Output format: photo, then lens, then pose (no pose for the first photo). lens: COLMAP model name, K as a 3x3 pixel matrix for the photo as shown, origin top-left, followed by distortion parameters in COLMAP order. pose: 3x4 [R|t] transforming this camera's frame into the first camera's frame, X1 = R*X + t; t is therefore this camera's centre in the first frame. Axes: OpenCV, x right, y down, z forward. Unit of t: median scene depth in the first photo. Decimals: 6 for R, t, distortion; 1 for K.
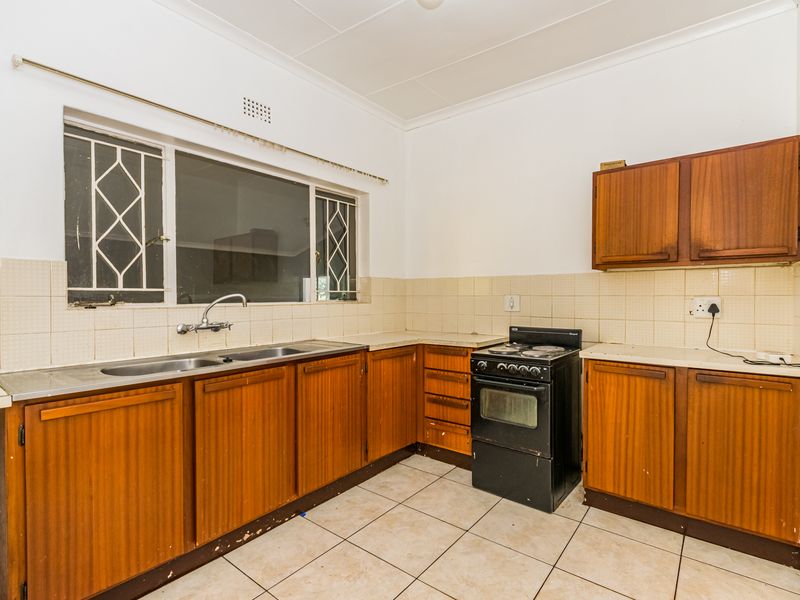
lens RADIAL K [[398.6, 0, 400.0], [0, 398.6, 300.0], [0, 0, 1]] dist [-0.006454, -0.000612]
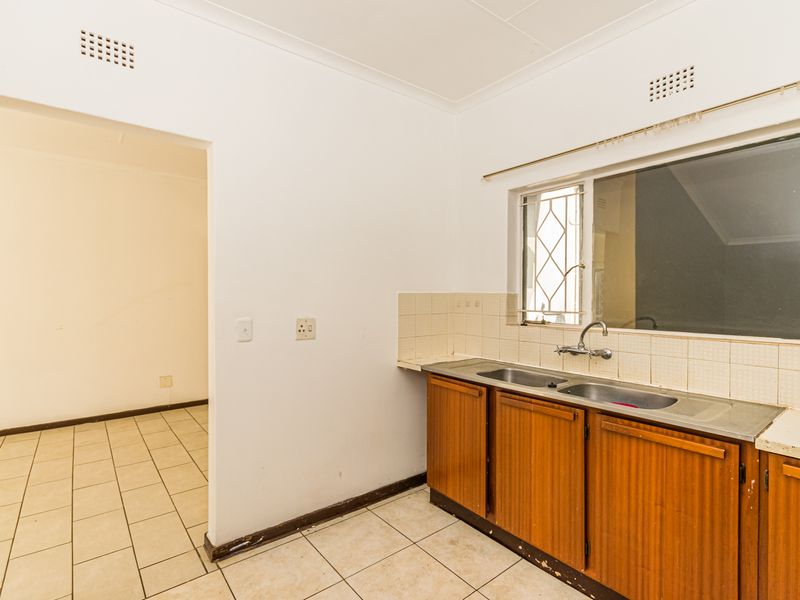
lens RADIAL K [[398.6, 0, 400.0], [0, 398.6, 300.0], [0, 0, 1]] dist [-0.006454, -0.000612]
pose [[-0.224268, 0.012152, -0.974452, 0.652196], [-0.012186, 0.999809, 0.015272, -0.080851], [0.974451, 0.015300, -0.224077, 0.846321]]
